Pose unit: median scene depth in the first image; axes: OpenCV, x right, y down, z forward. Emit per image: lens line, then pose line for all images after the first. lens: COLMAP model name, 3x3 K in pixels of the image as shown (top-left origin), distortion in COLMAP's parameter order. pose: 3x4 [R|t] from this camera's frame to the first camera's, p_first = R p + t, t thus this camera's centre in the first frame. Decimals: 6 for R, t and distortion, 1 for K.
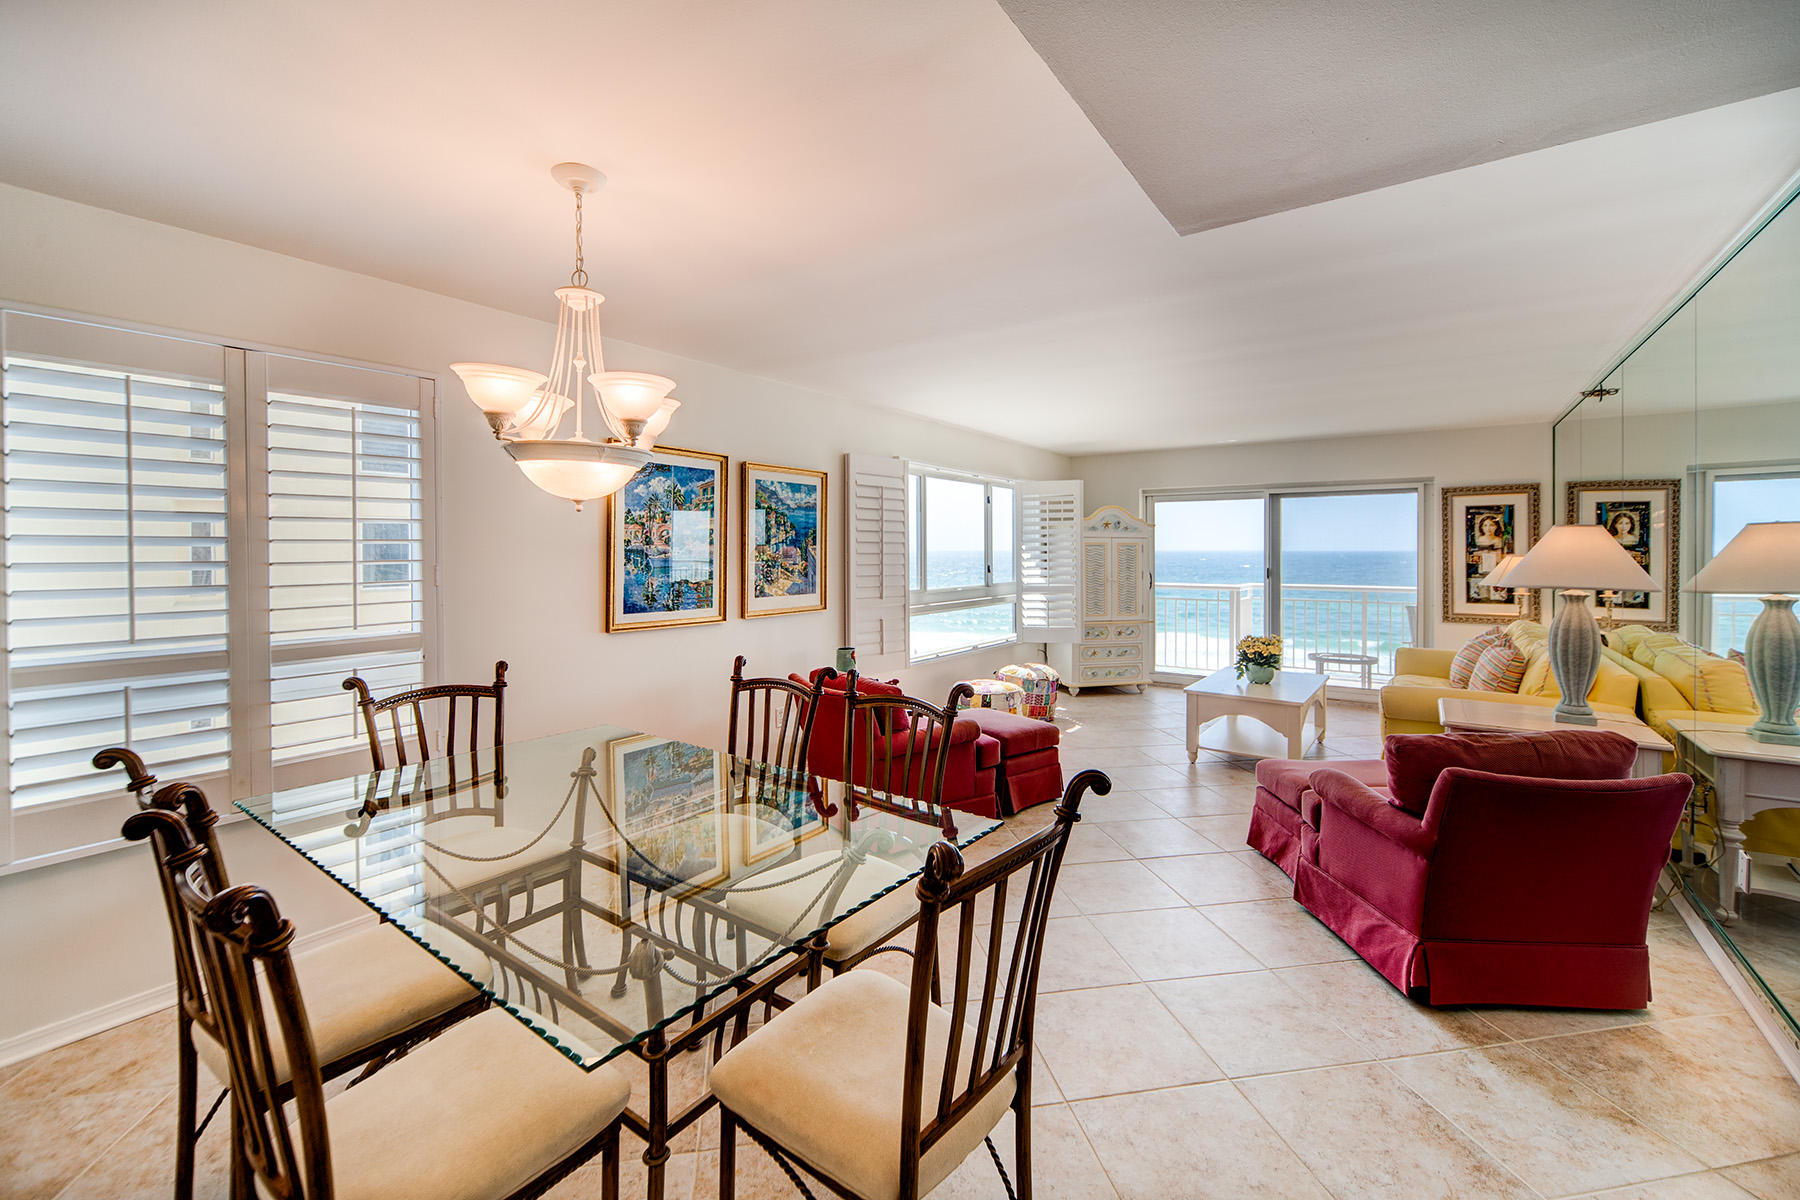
lens RADIAL K [[752.0, 0, 907.4], [0, 752.0, 553.0], [0, 0, 1]] dist [0.002482, -0.000572]
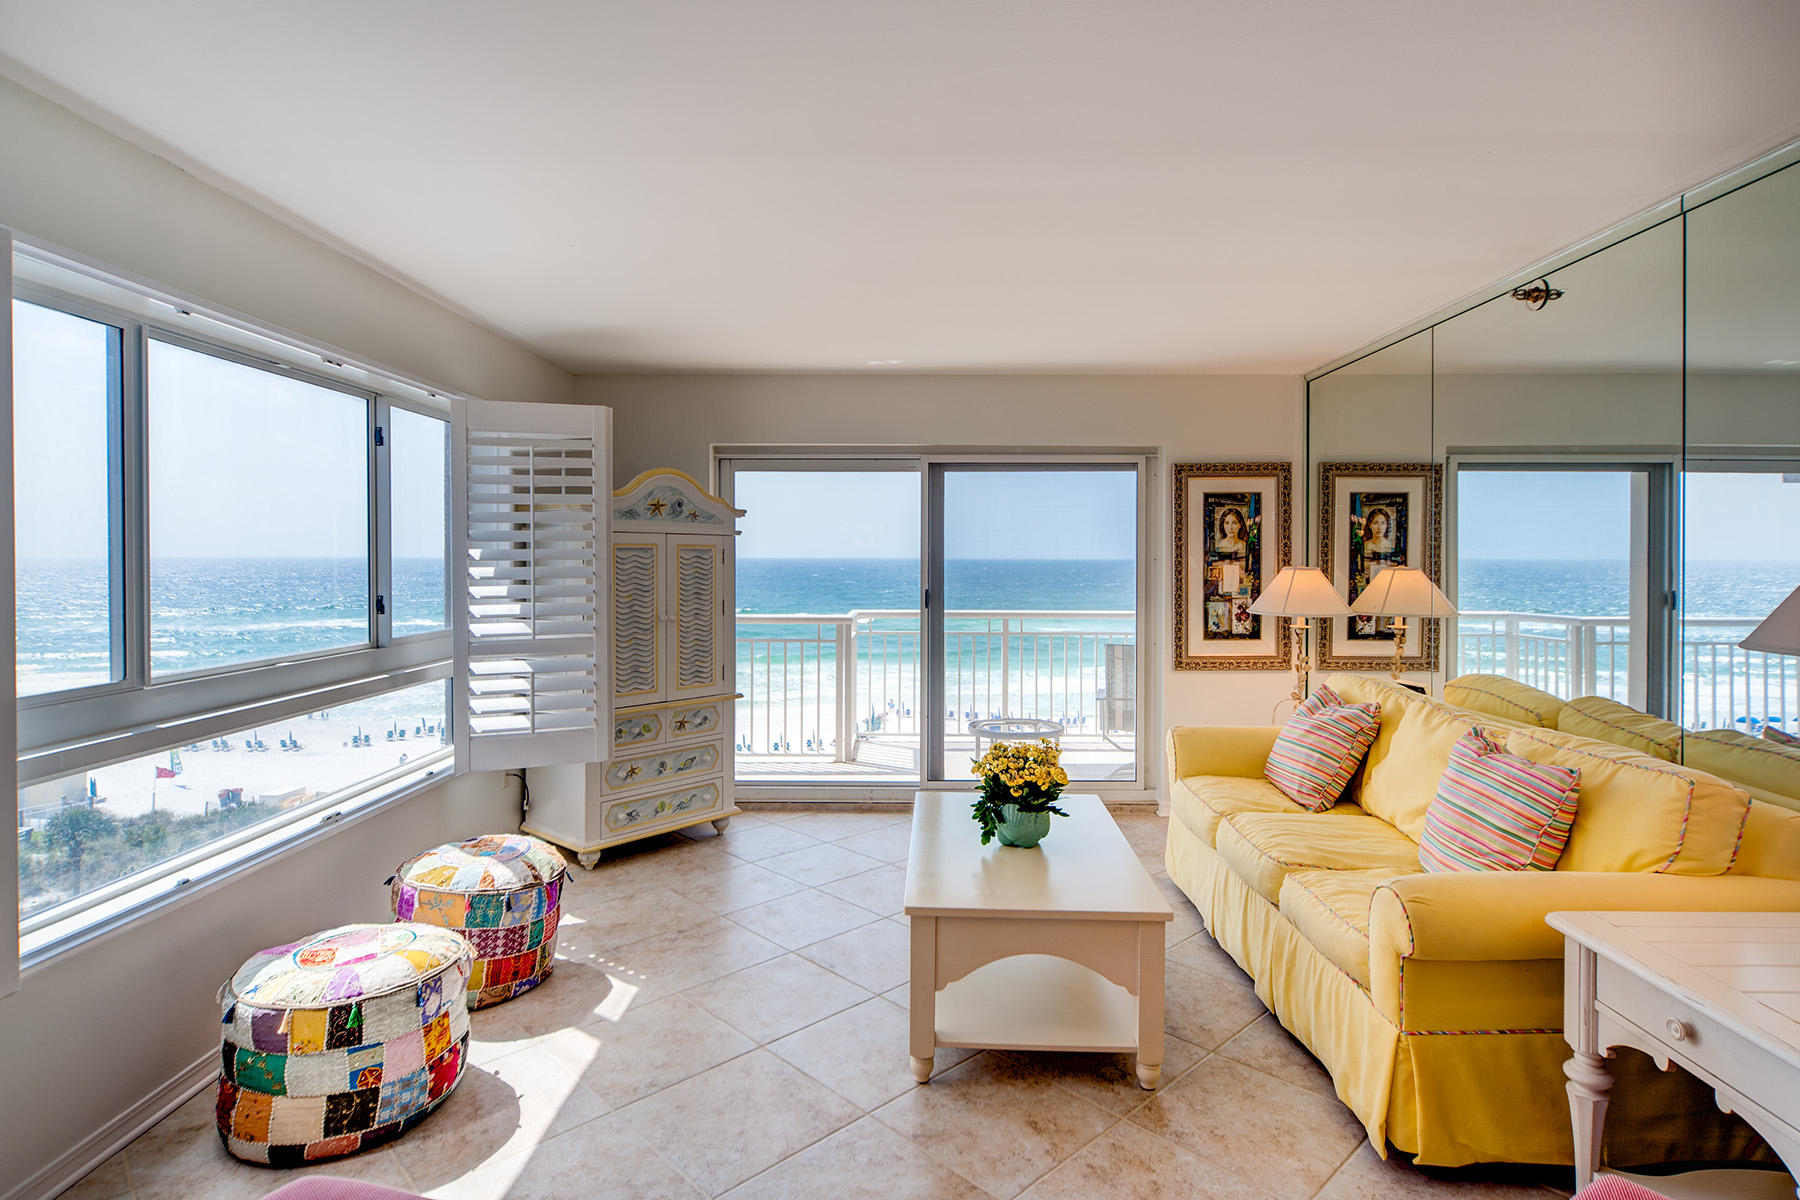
lens RADIAL K [[924.8, 0, 903.8], [0, 924.8, 563.3], [0, 0, 1]] dist [-0.002168, -0.001350]
pose [[0.831938, -0.002082, 0.554865, 0.073701], [-0.000391, 0.999991, 0.004337, -0.003980], [-0.554869, -0.003825, 0.831929, 0.467667]]
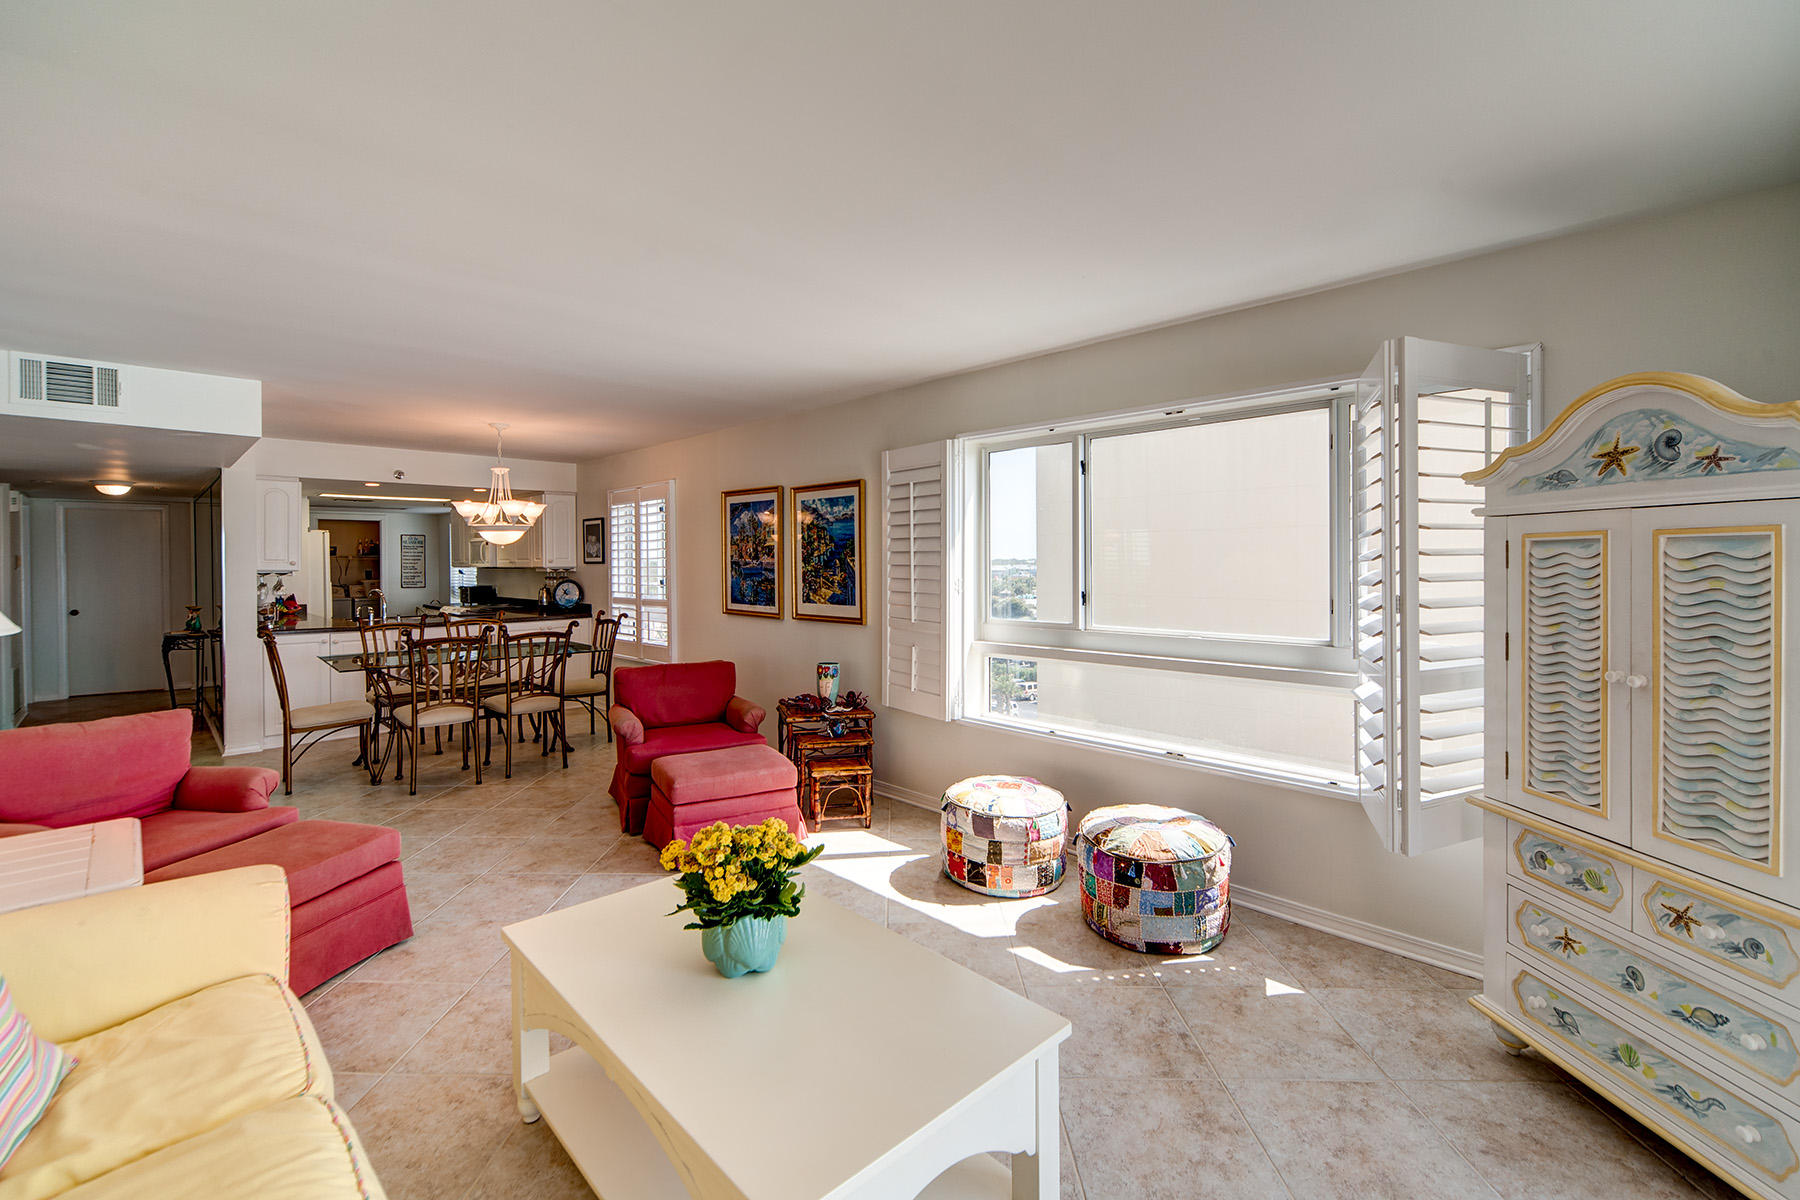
lens RADIAL K [[752.0, 0, 861.8], [0, 752.0, 568.4], [0, 0, 1]] dist [0.002482, -0.000572]
pose [[-0.198197, 0.009707, -0.980114, 0.641638], [-0.000529, 0.999950, 0.010010, -0.003508], [0.980162, 0.002502, -0.198182, 0.921198]]
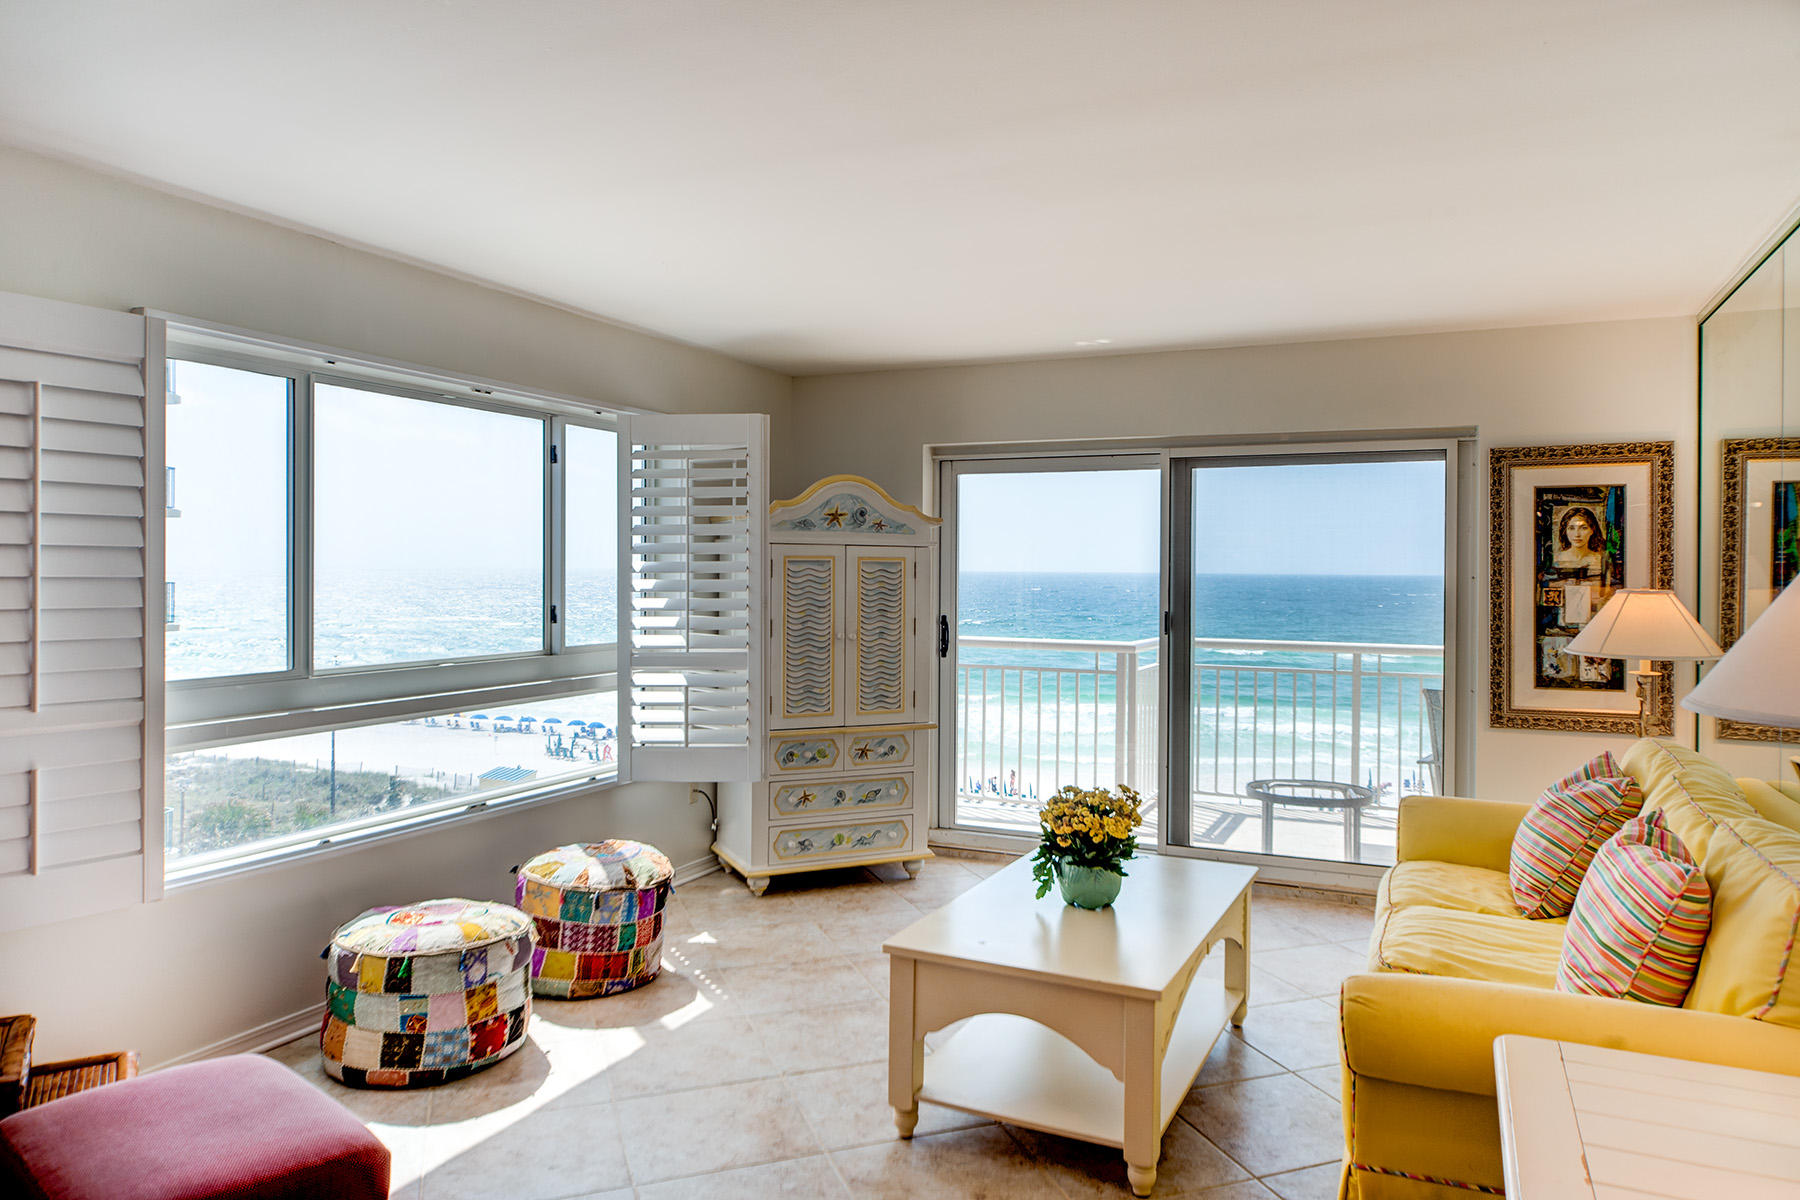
lens RADIAL K [[1162.9, 0, 946.9], [0, 1162.9, 572.3], [0, 0, 1]] dist [-0.004109, -0.003214]
pose [[0.982396, 0.007553, 0.186656, 0.229106], [-0.007484, 0.999971, -0.001075, -0.003996], [-0.186659, -0.000340, 0.982425, 0.334515]]
